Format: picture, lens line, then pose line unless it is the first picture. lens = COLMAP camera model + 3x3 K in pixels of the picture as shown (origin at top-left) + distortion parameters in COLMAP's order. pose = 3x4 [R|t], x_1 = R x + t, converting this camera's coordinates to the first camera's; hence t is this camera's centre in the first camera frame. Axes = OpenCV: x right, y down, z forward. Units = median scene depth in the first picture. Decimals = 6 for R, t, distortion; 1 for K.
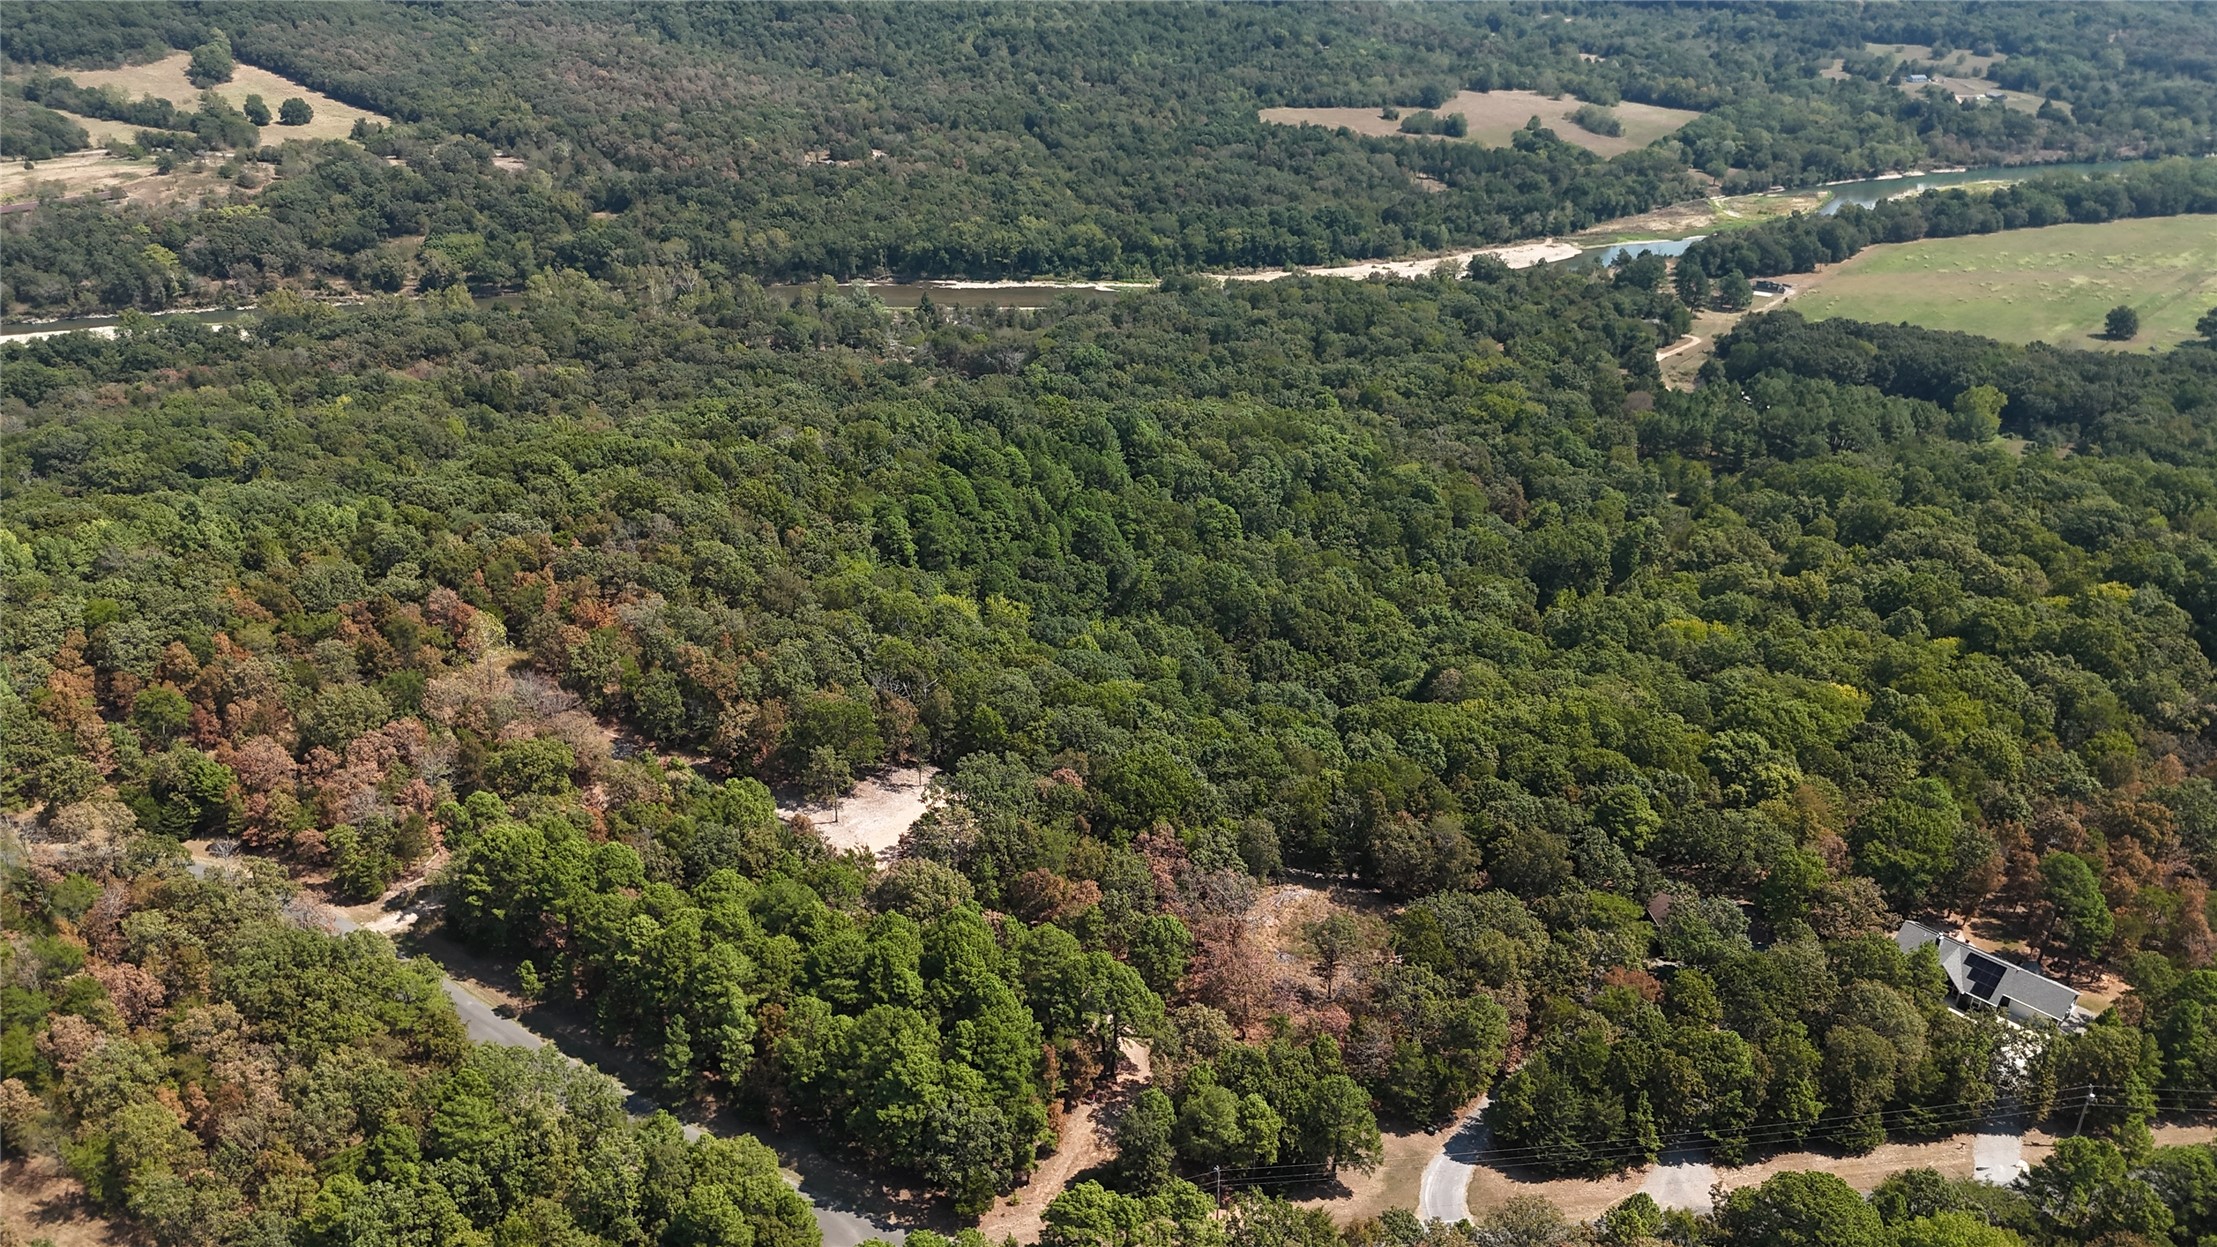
lens RADIAL K [[1637.1, 0, 1110.5], [0, 1637.1, 620.2], [0, 0, 1]] dist [0.073236, -0.075433]
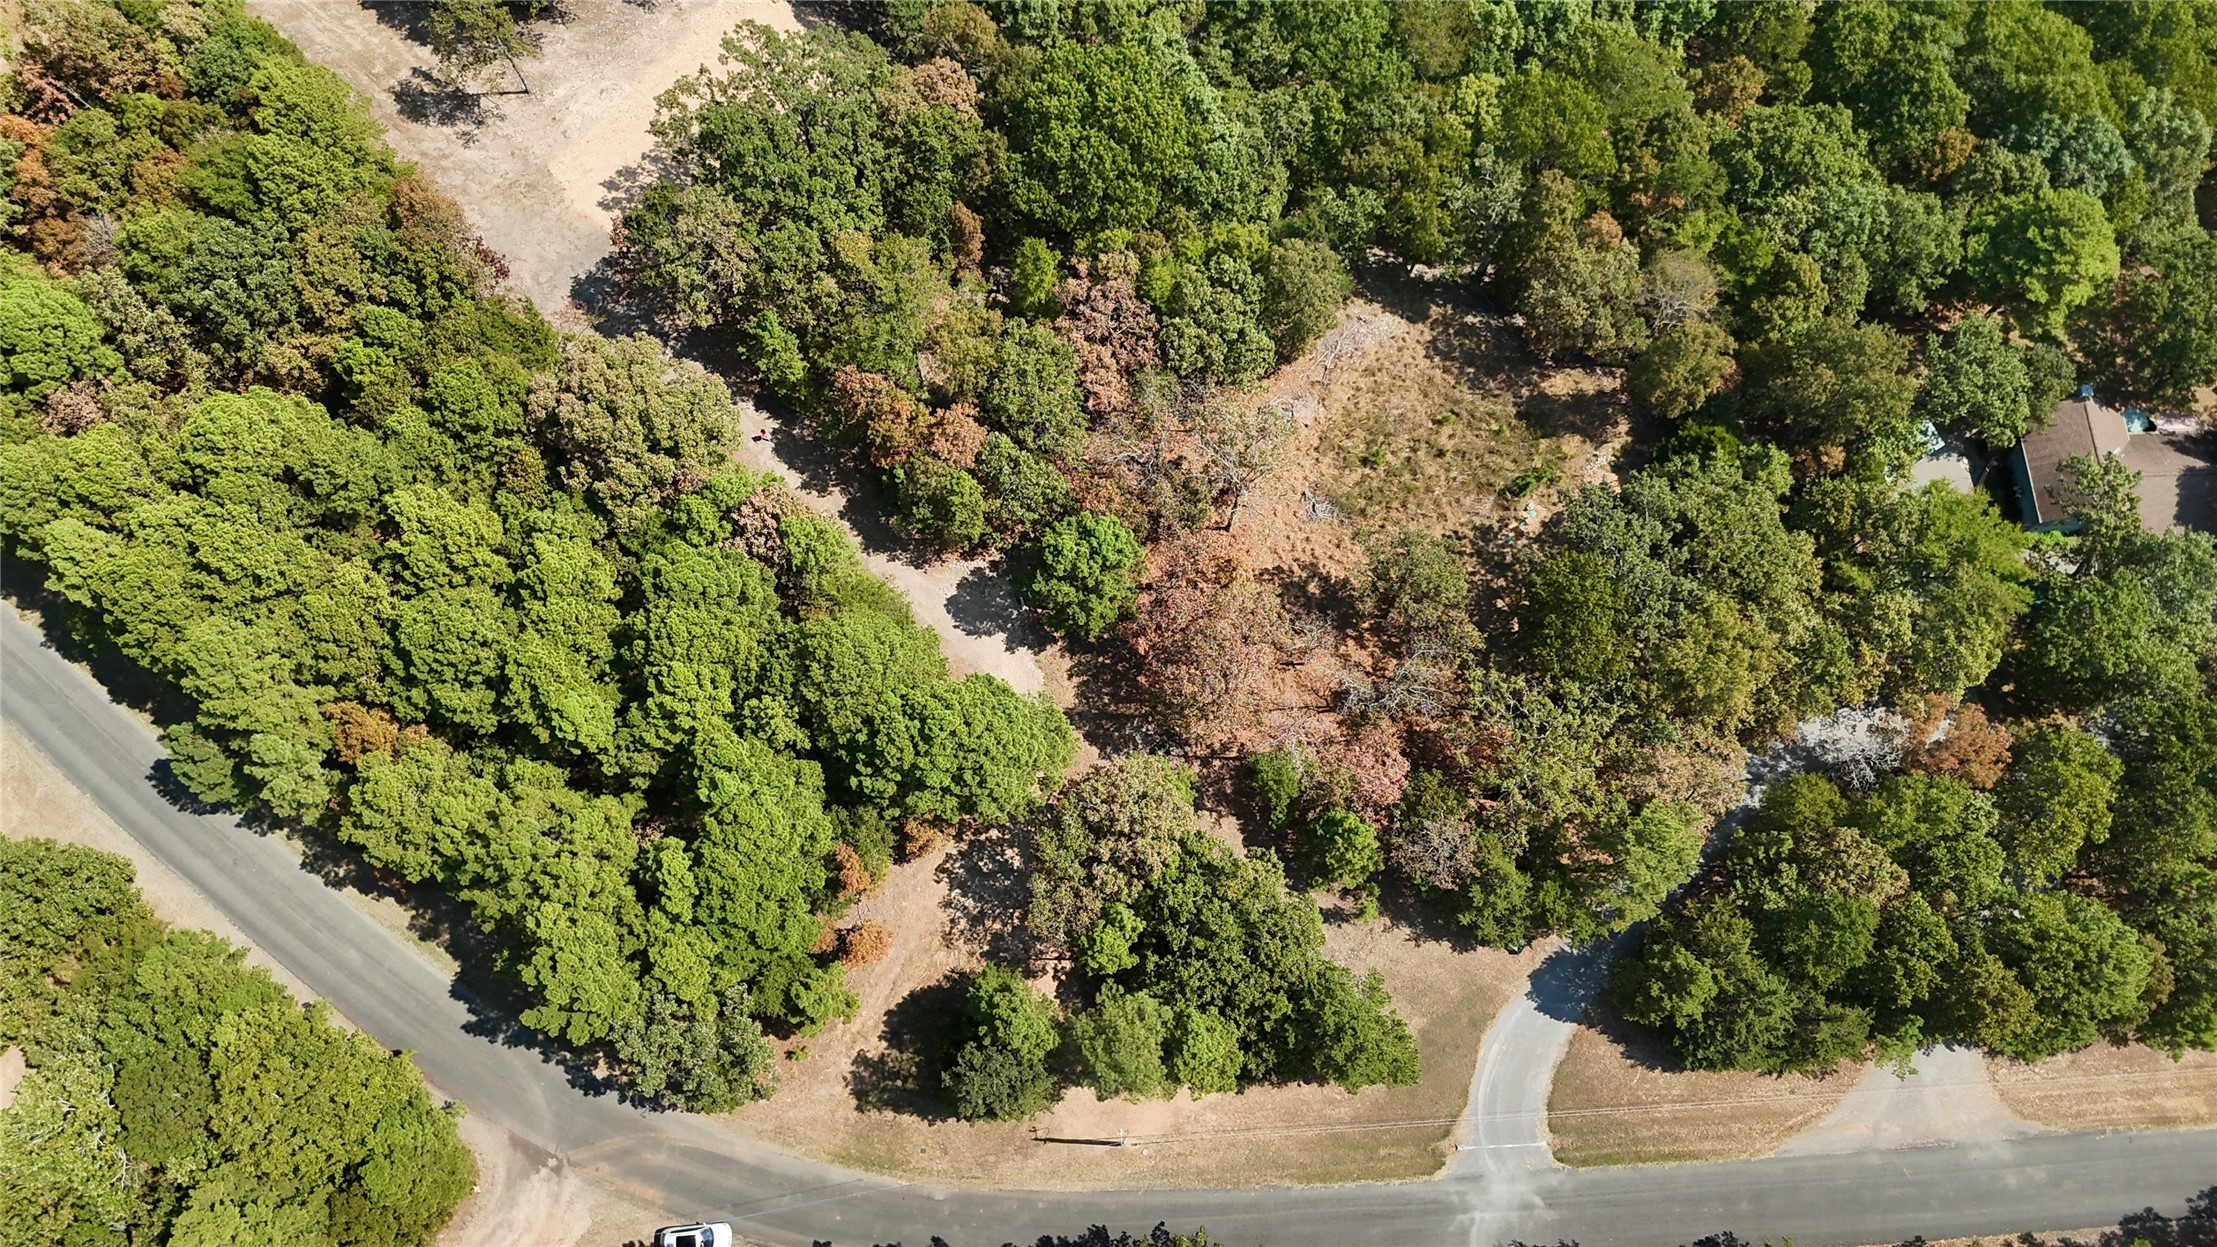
lens RADIAL K [[1637.1, 0, 1110.5], [0, 1637.1, 620.2], [0, 0, 1]] dist [0.073236, -0.075433]
pose [[0.997671, 0.061982, -0.028480, 0.045648], [-0.023239, 0.701386, 0.712403, -0.139656], [0.064132, -0.710082, 0.701193, 0.498152]]
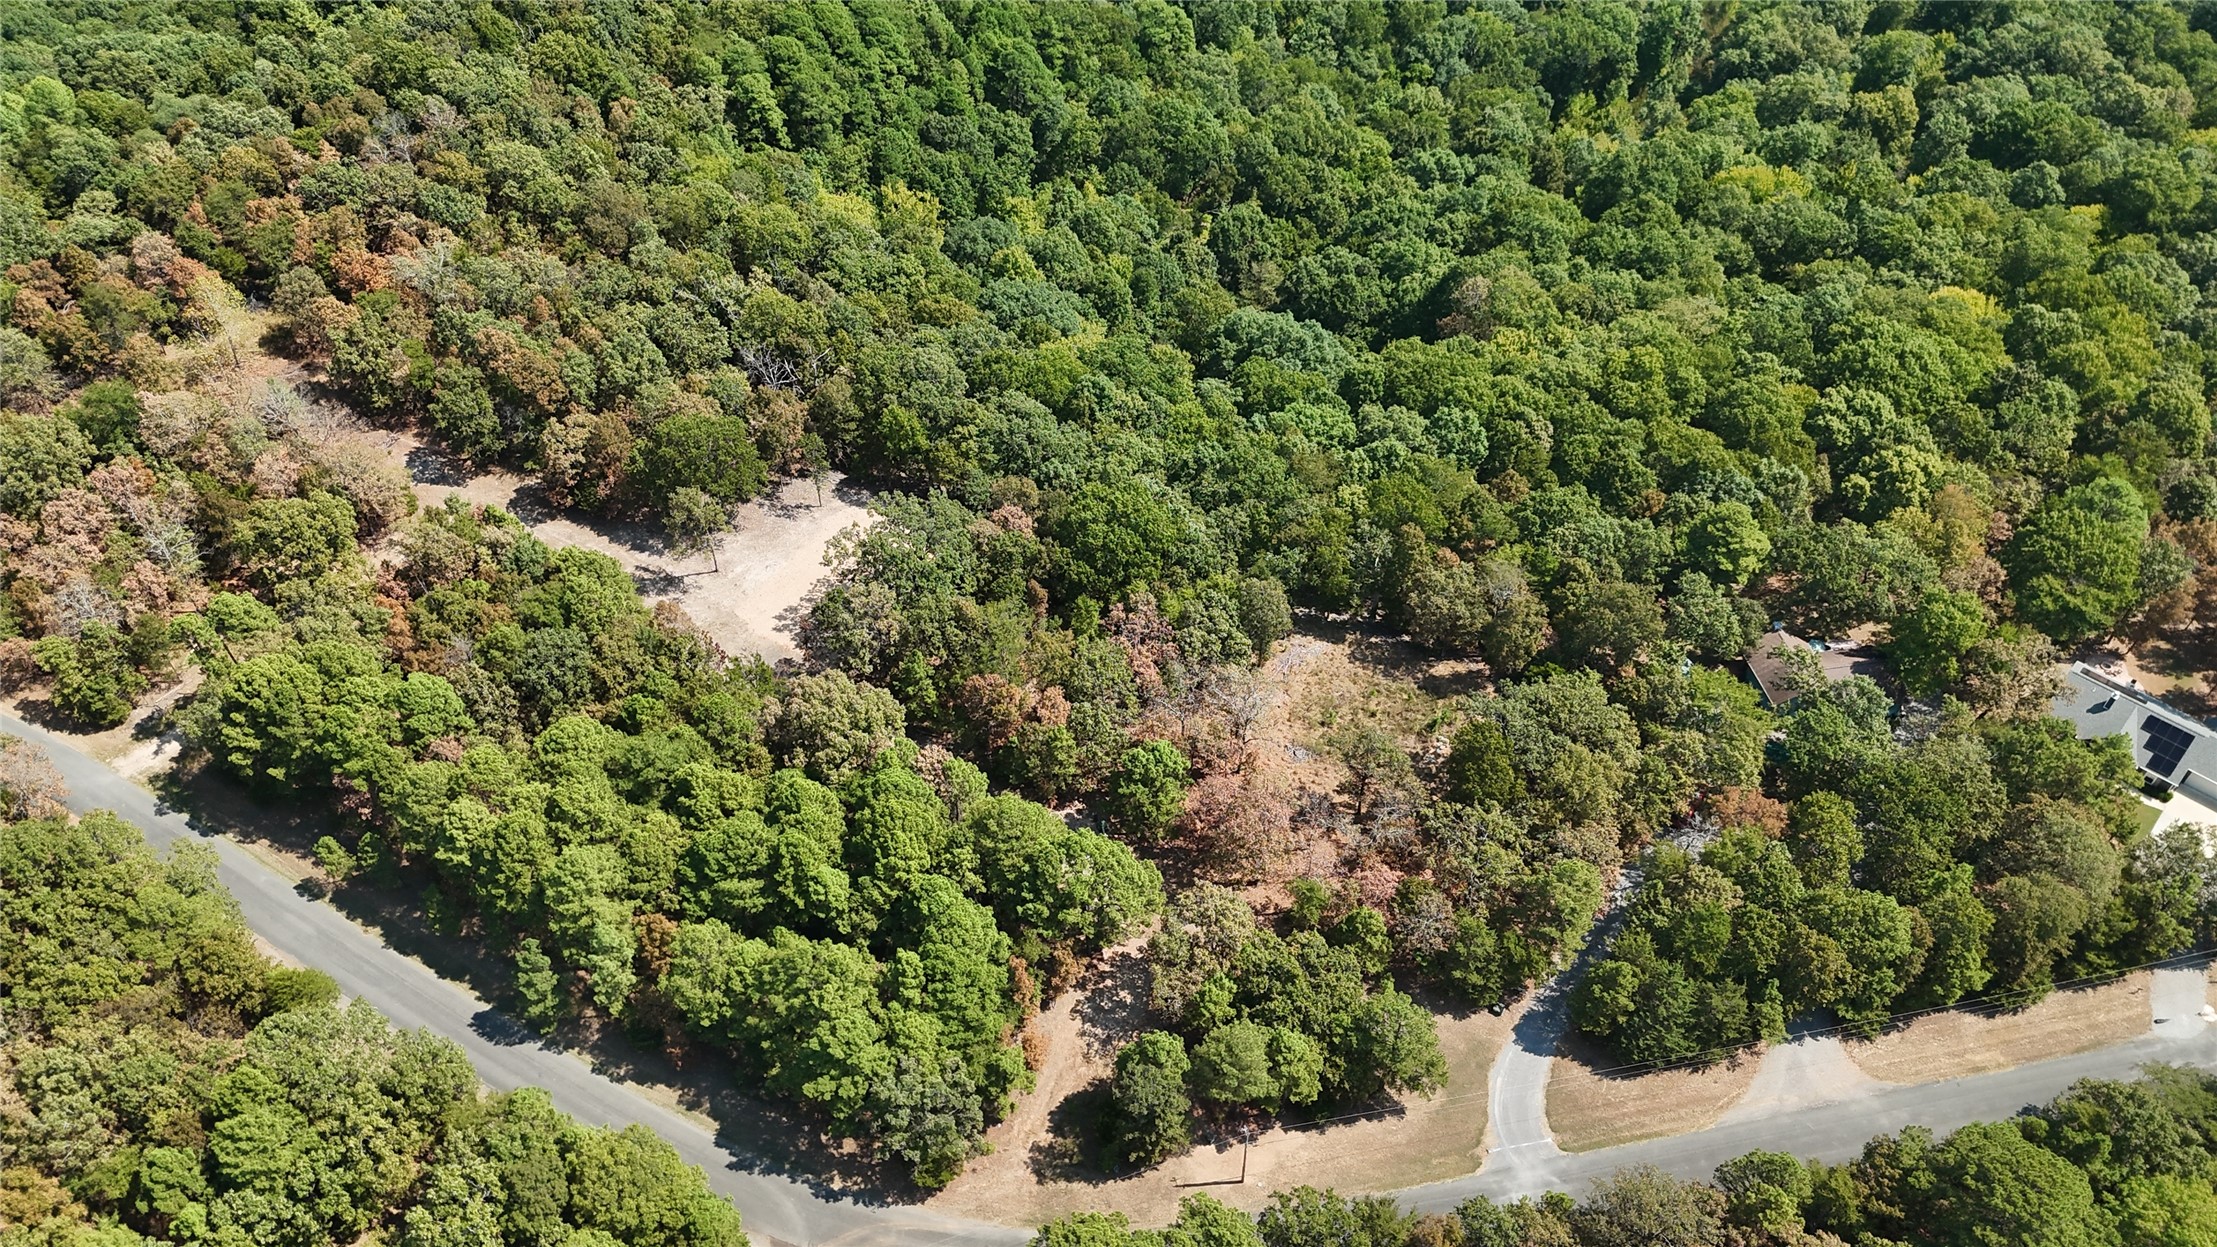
lens RADIAL K [[1637.1, 0, 1110.5], [0, 1637.1, 620.2], [0, 0, 1]] dist [0.073236, -0.075433]
pose [[0.997822, -0.051344, 0.041418, -0.013402], [0.033619, 0.935998, 0.350396, -0.119031], [-0.056758, -0.348240, 0.935686, 0.242488]]
